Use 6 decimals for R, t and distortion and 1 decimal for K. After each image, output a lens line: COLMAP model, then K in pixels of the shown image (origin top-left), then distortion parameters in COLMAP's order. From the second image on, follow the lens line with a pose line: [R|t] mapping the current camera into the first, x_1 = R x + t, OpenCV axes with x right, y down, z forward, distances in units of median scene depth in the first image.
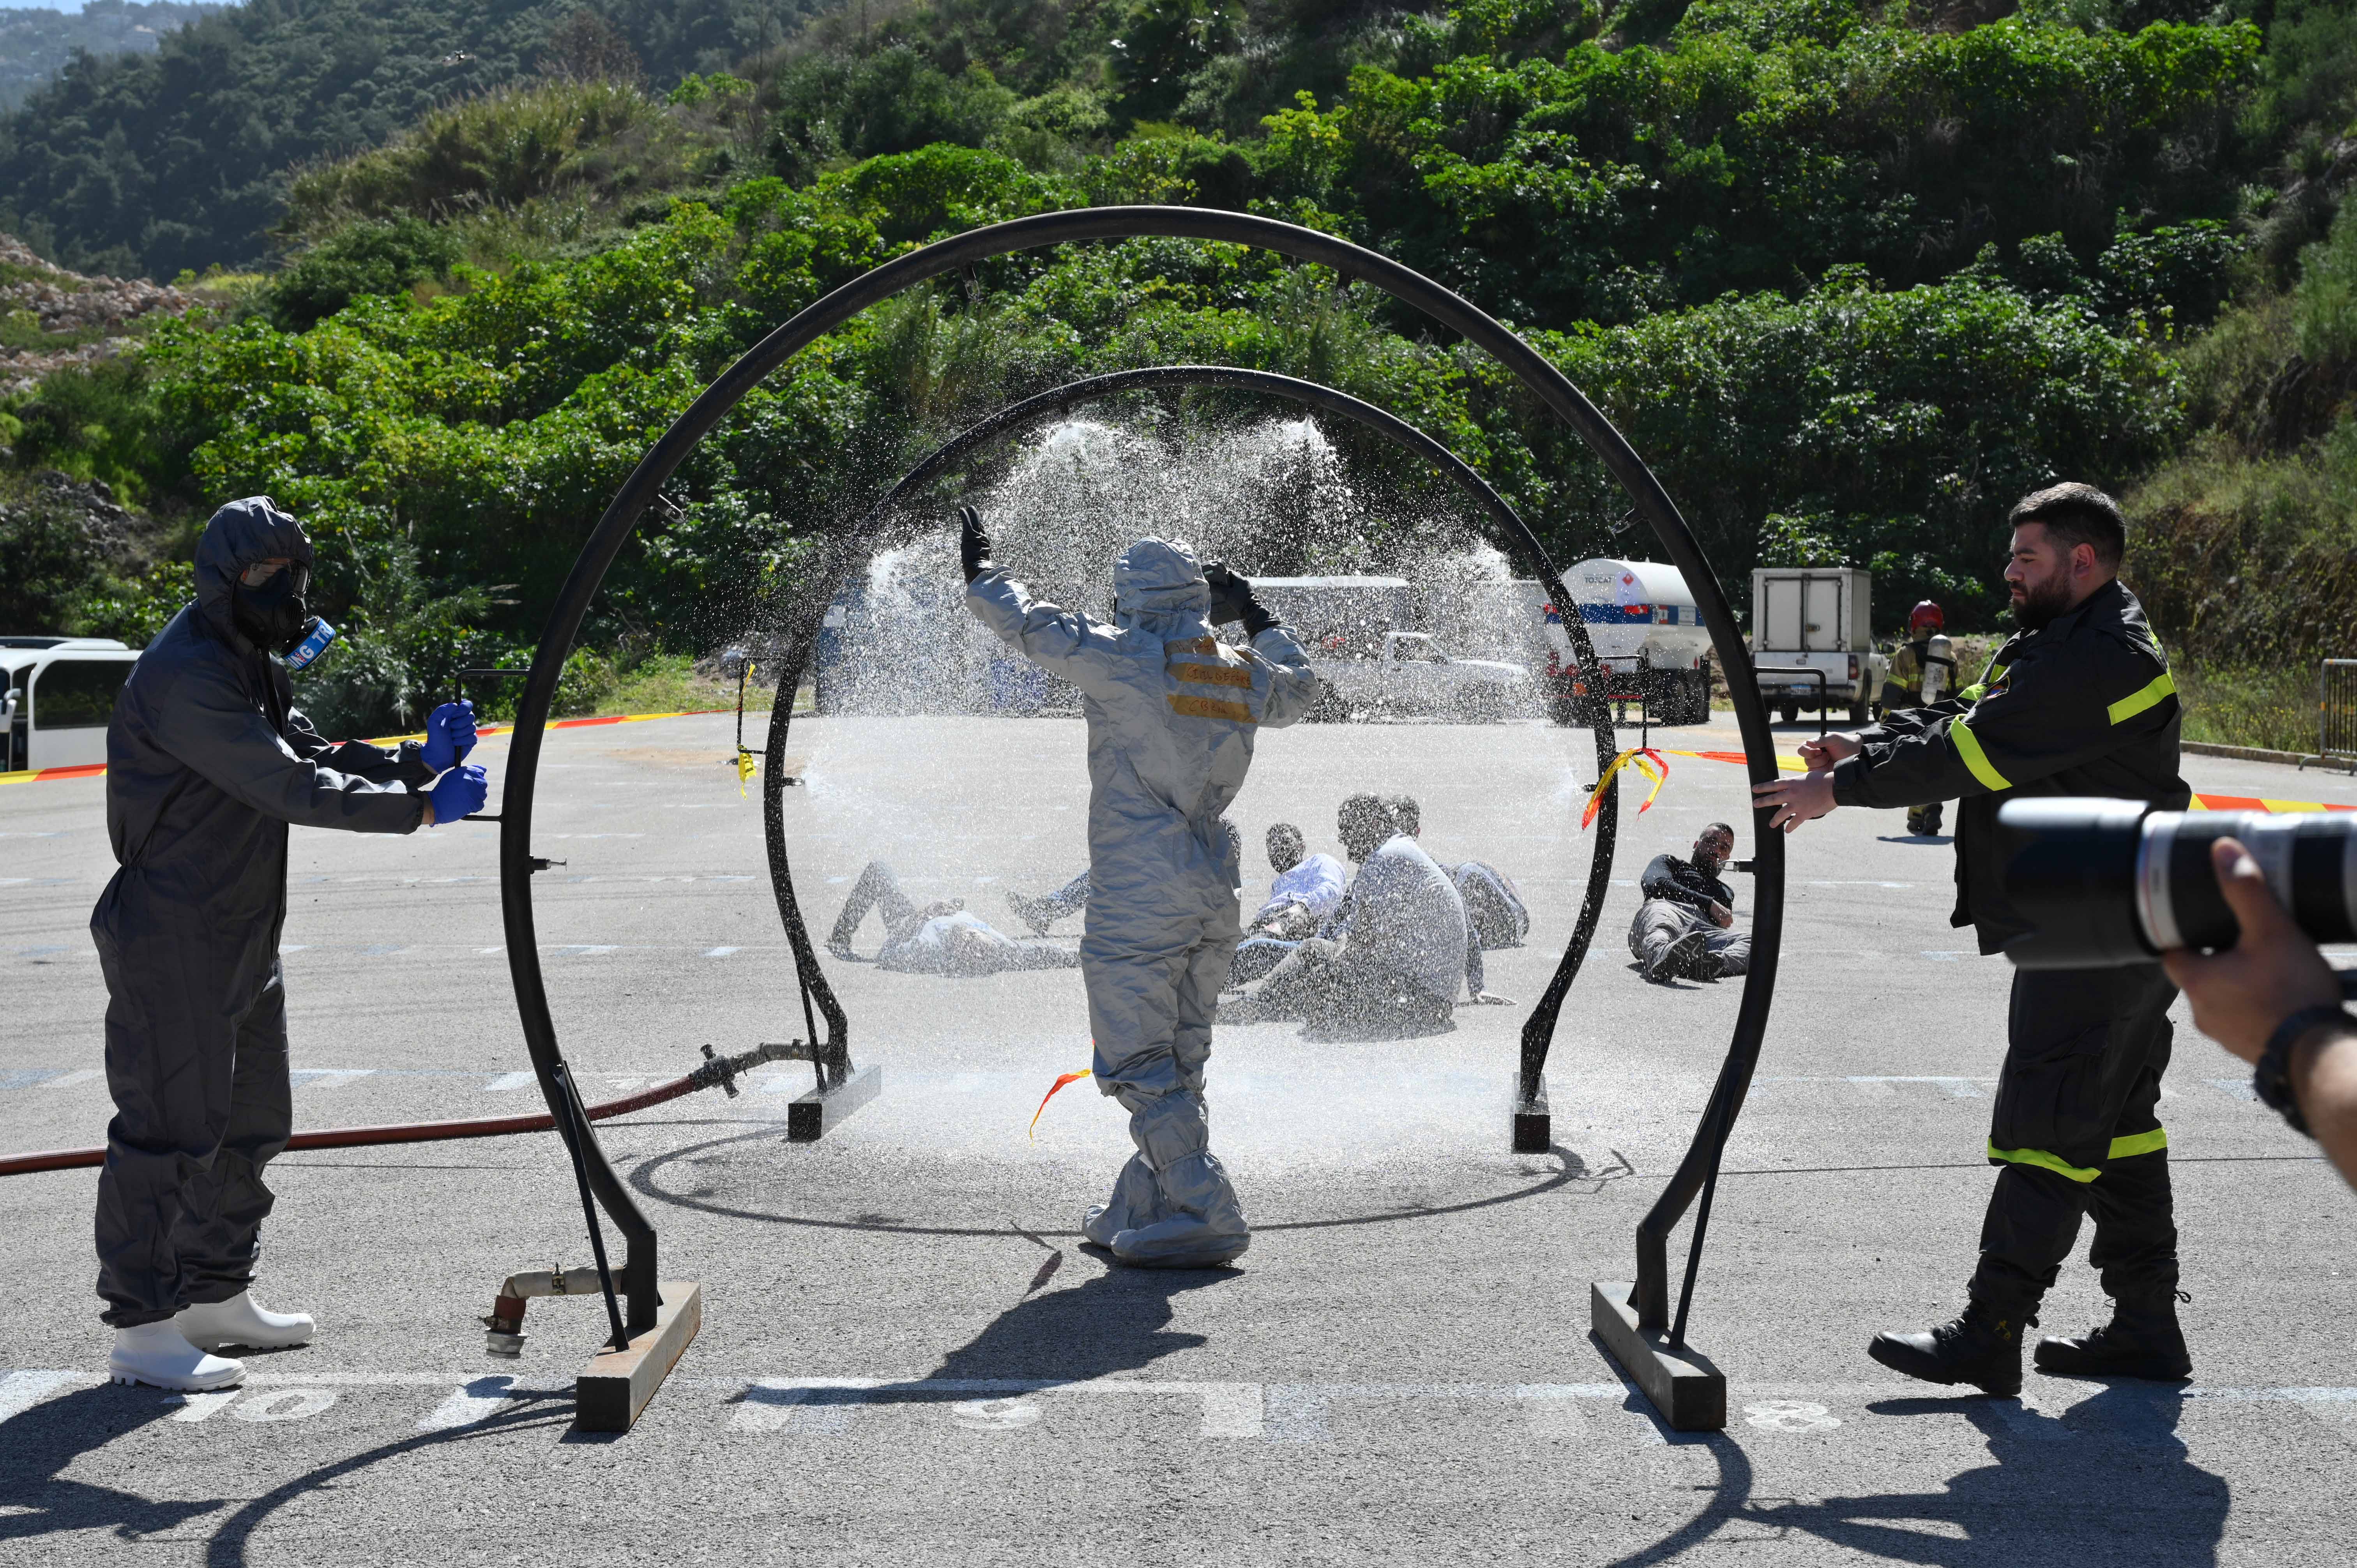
lens RADIAL K [[3484.1, 0, 1181.0], [0, 3484.1, 784.8], [0, 0, 1]] dist [-0.058529, 0.000000]
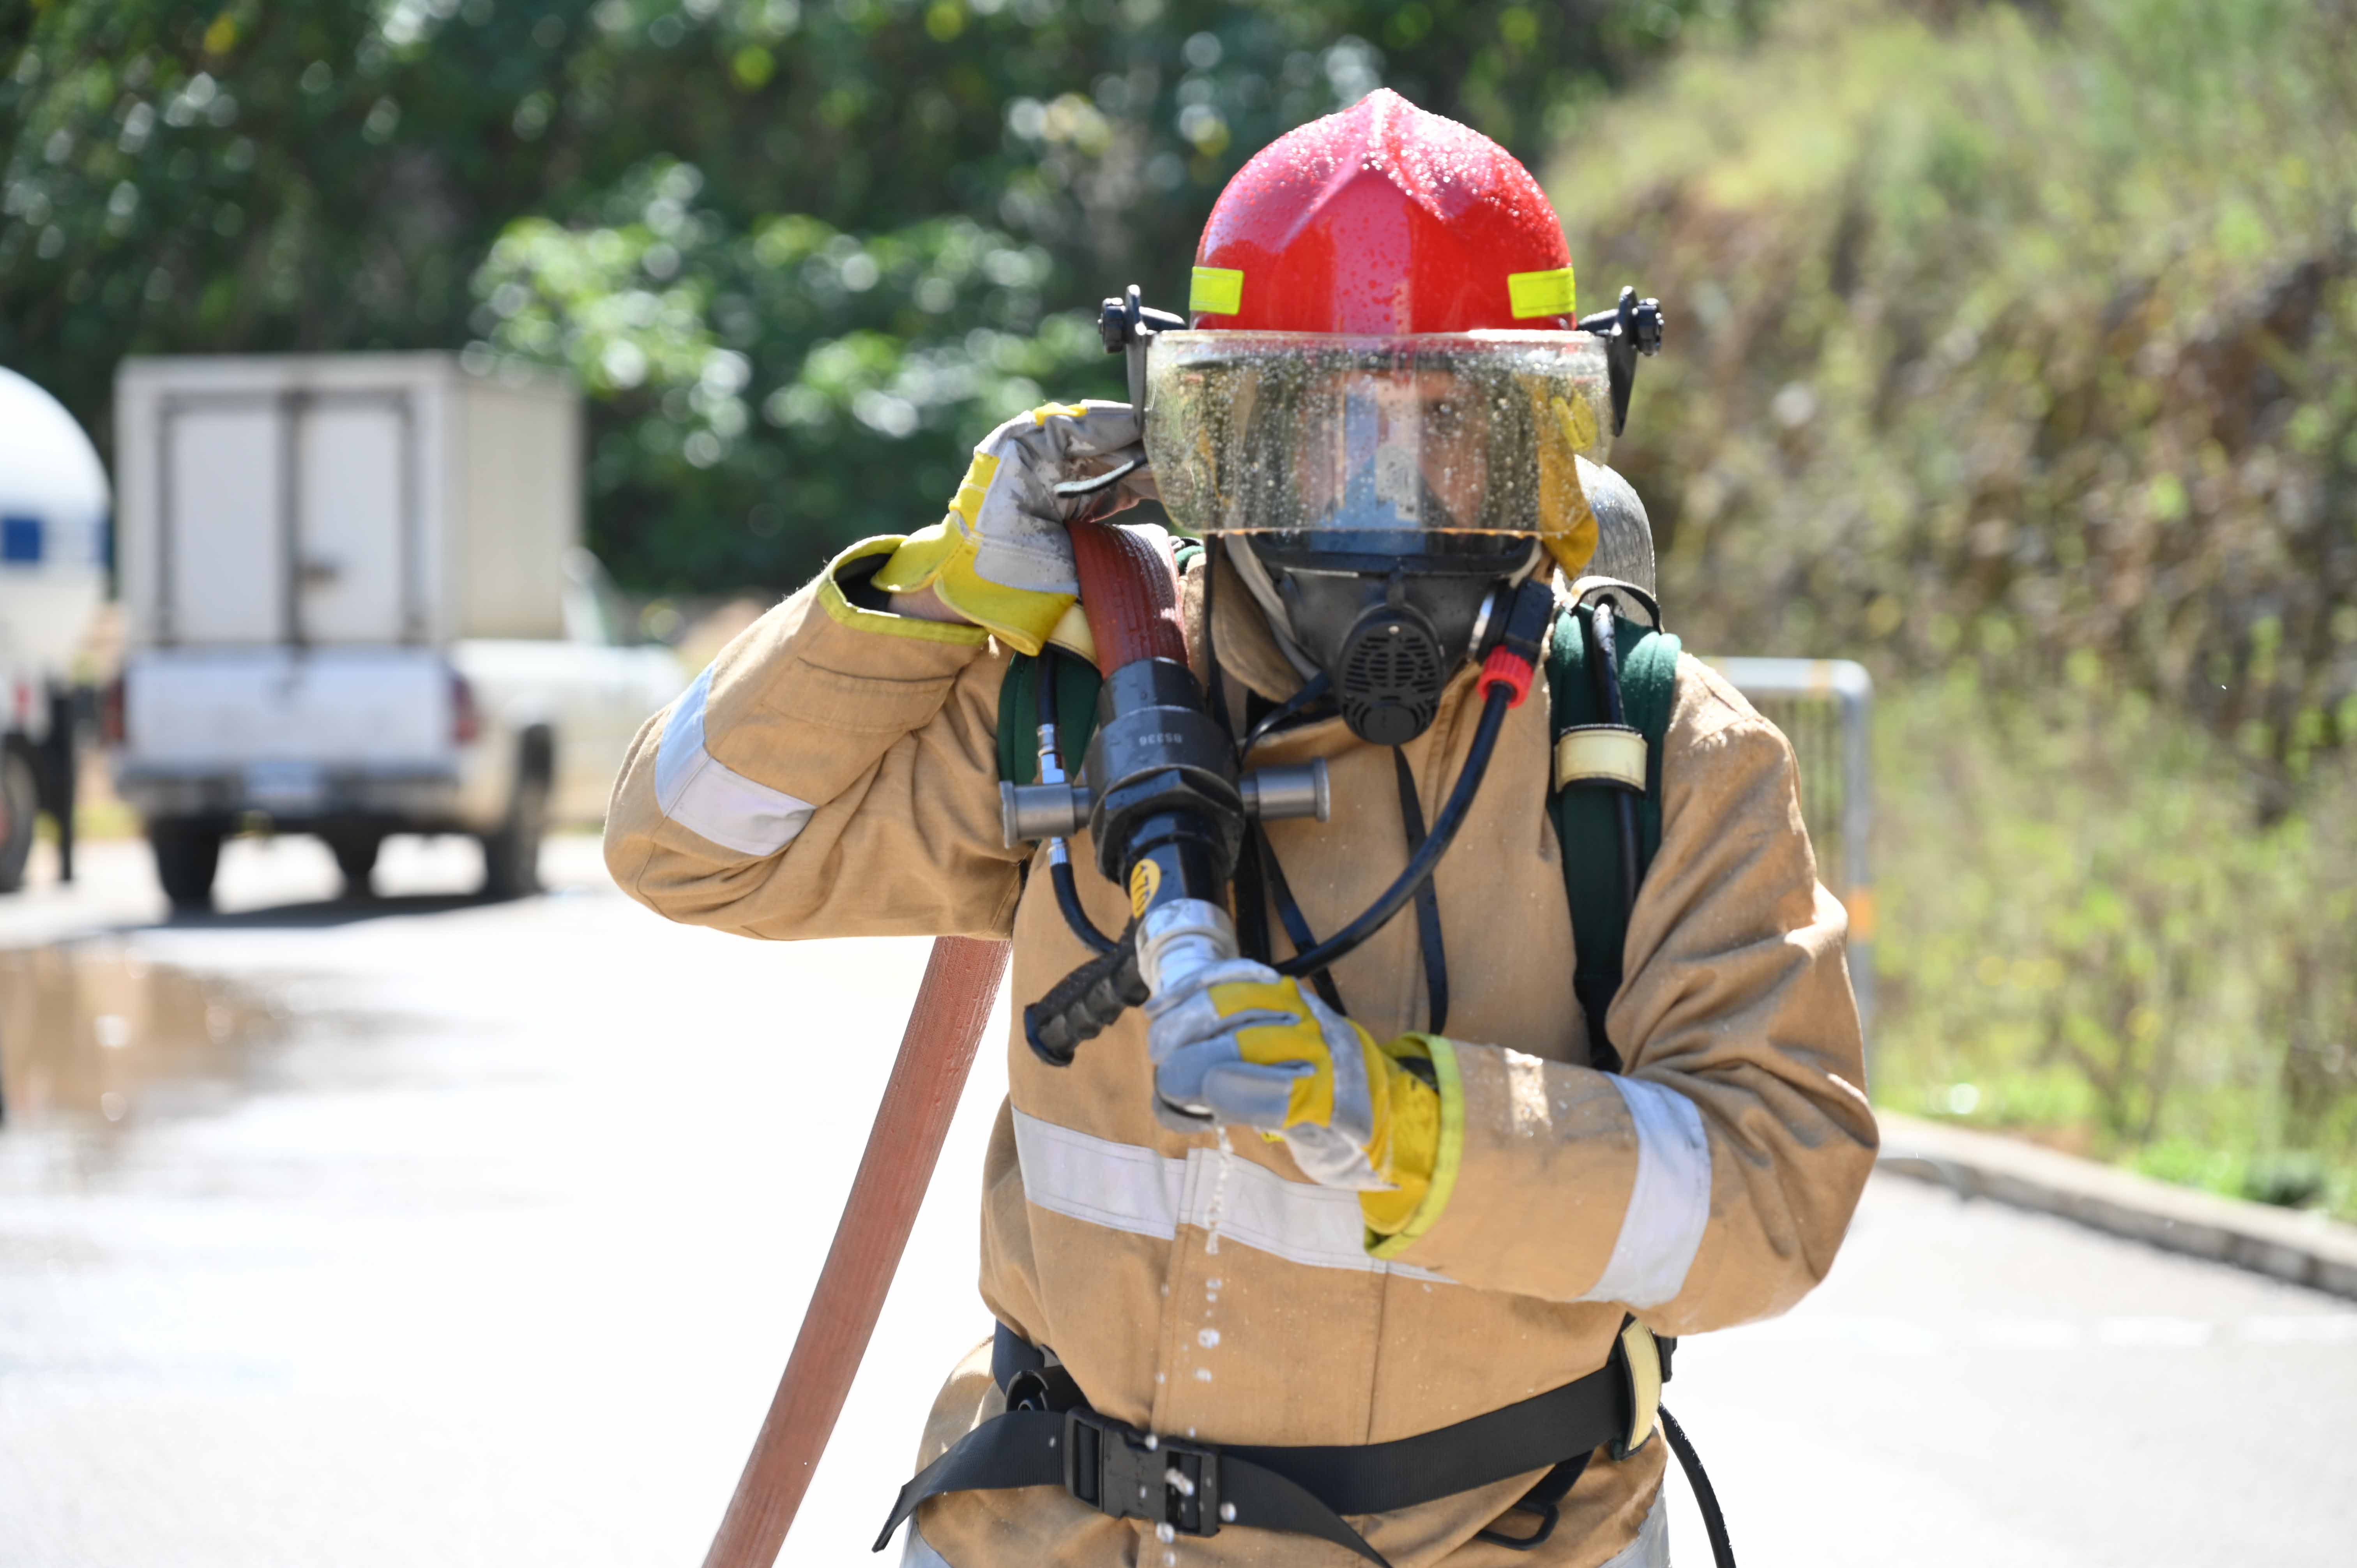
lens RADIAL K [[7989.1, 0, 1177.3], [0, 7989.1, 783.8], [0, 0, 1]] dist [-0.043886, 0.000000]
pose [[0.985890, -0.012496, 0.166928, 0.134804], [0.016156, 0.999658, -0.020582, -0.012161], [-0.166614, 0.022989, 0.985754, 0.320949]]
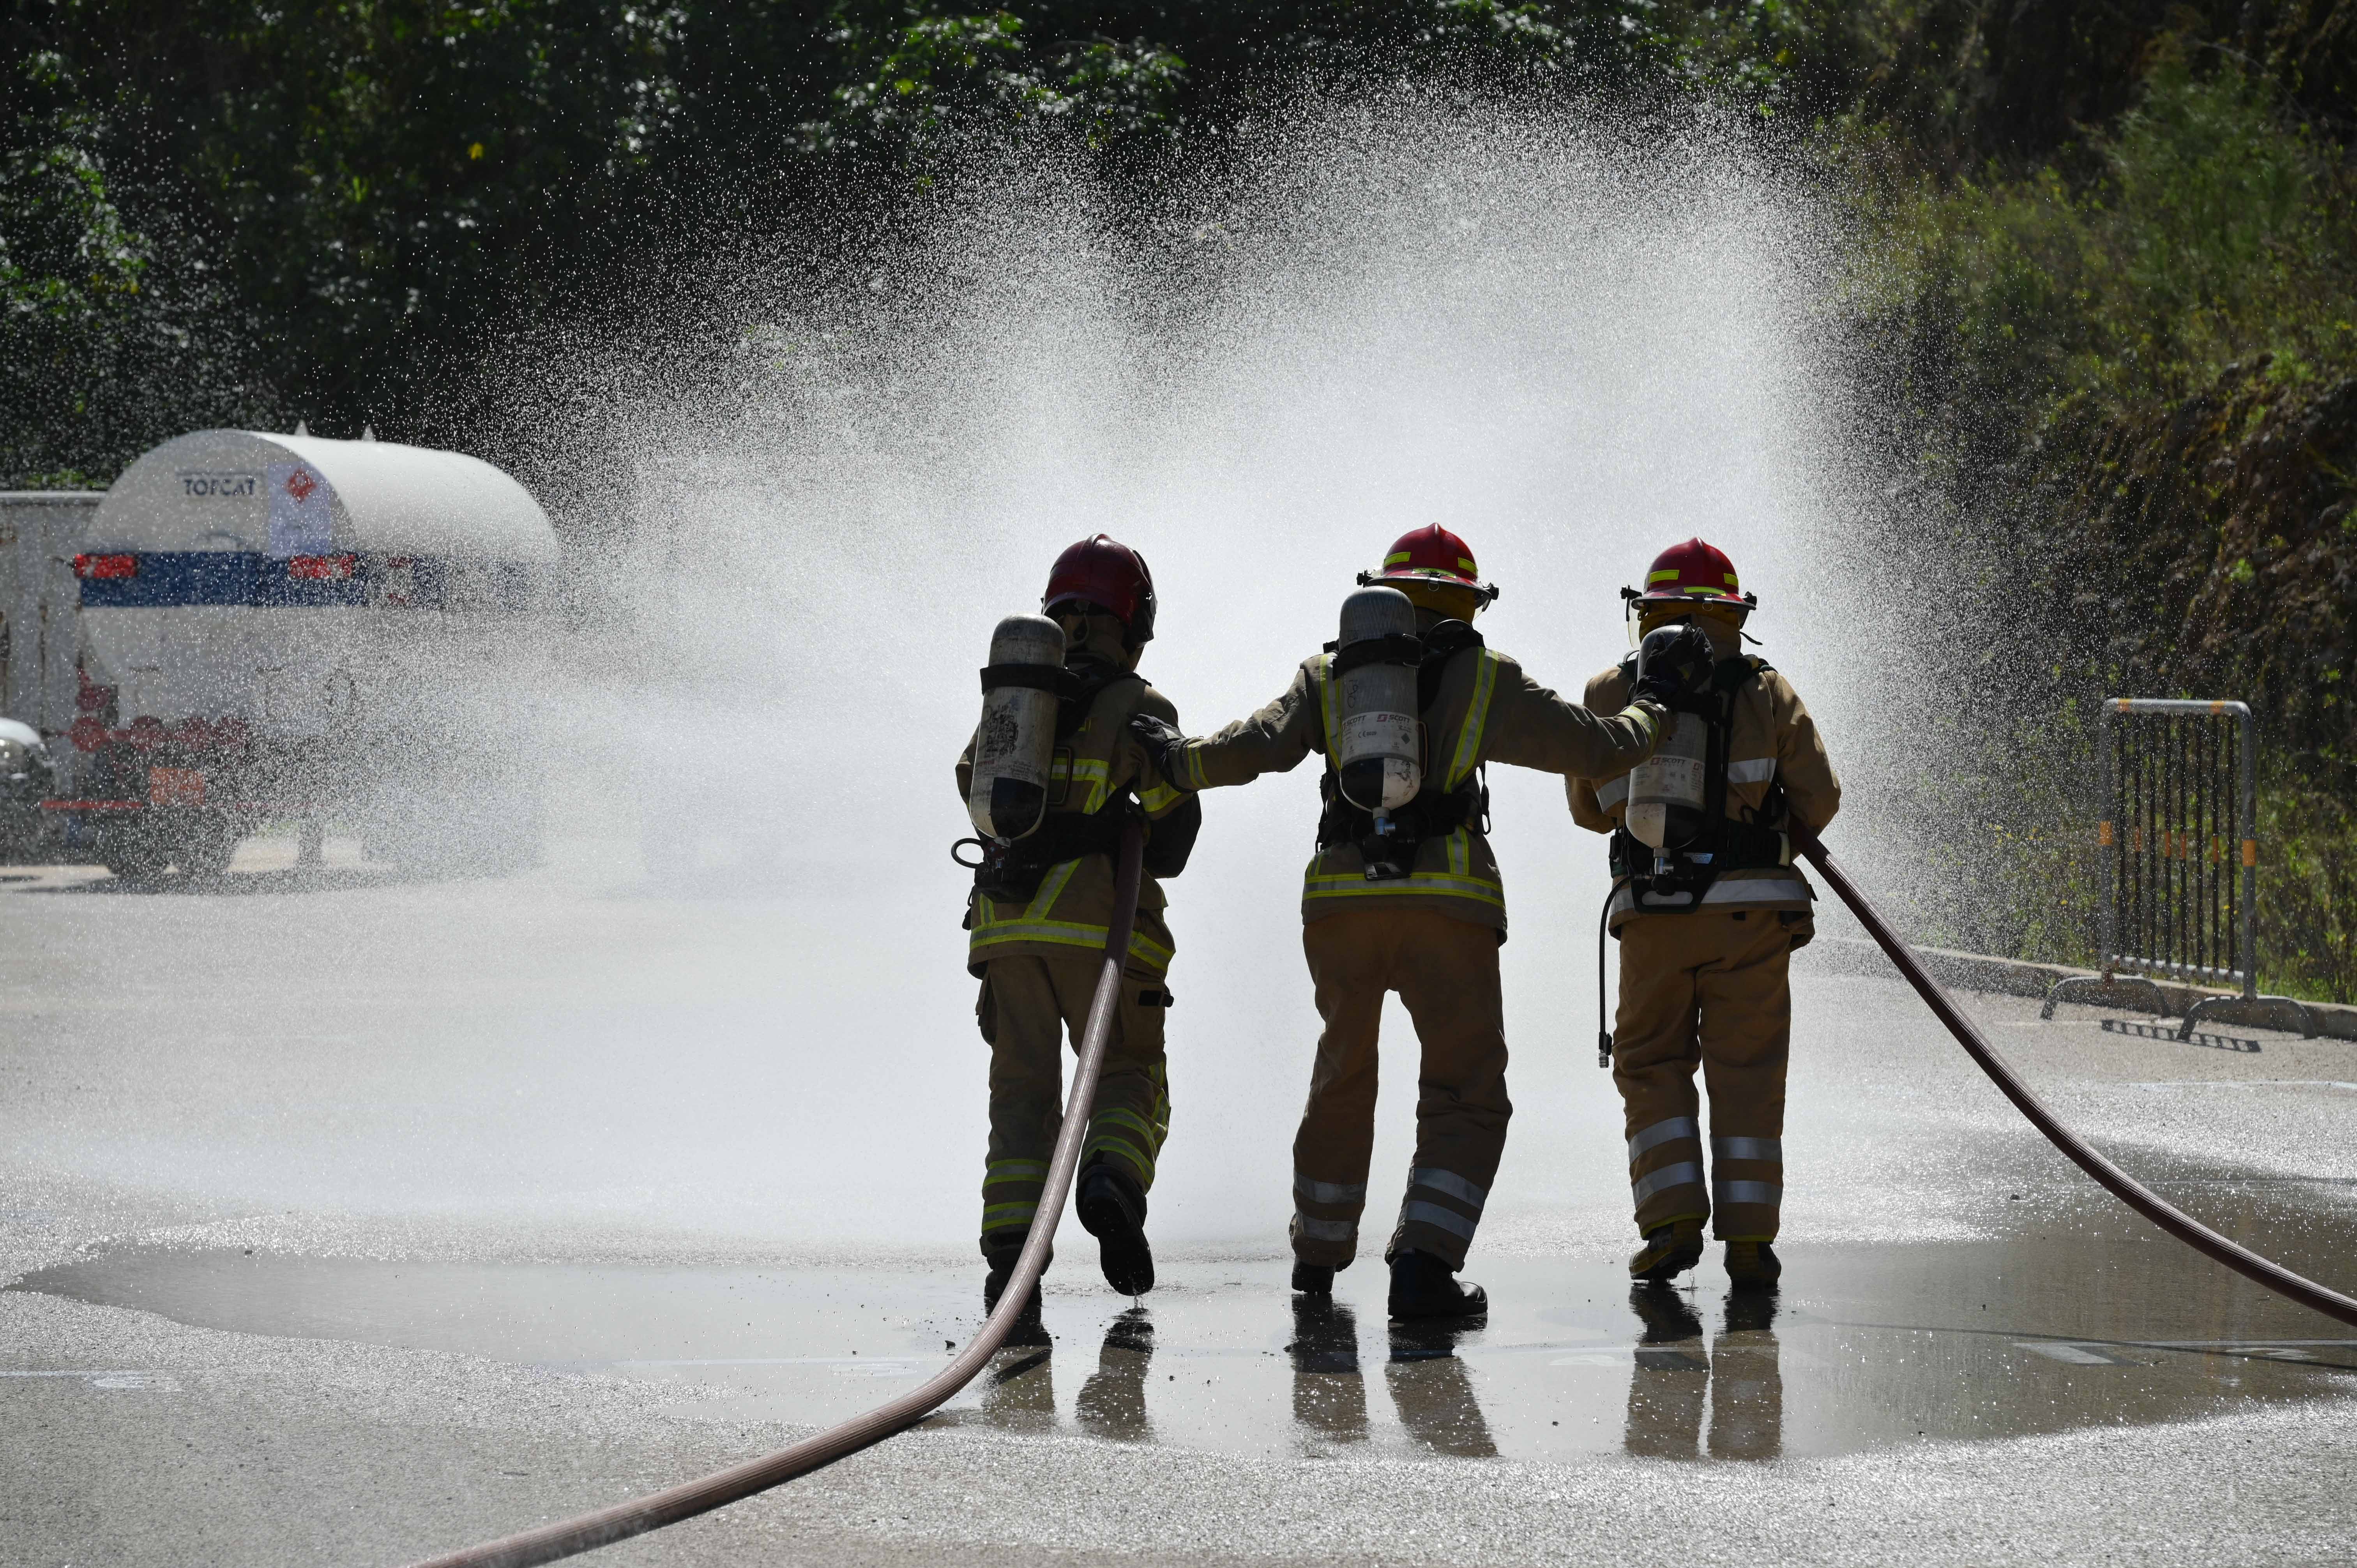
lens RADIAL K [[7989.1, 0, 1178.8], [0, 7989.1, 782.9], [0, 0, 1]] dist [-0.043886, 0.000000]
pose [[0.980489, -0.006720, 0.196459, 0.051158], [0.011446, 0.999672, -0.022930, -0.006711], [-0.196240, 0.024731, 0.980244, 0.146103]]
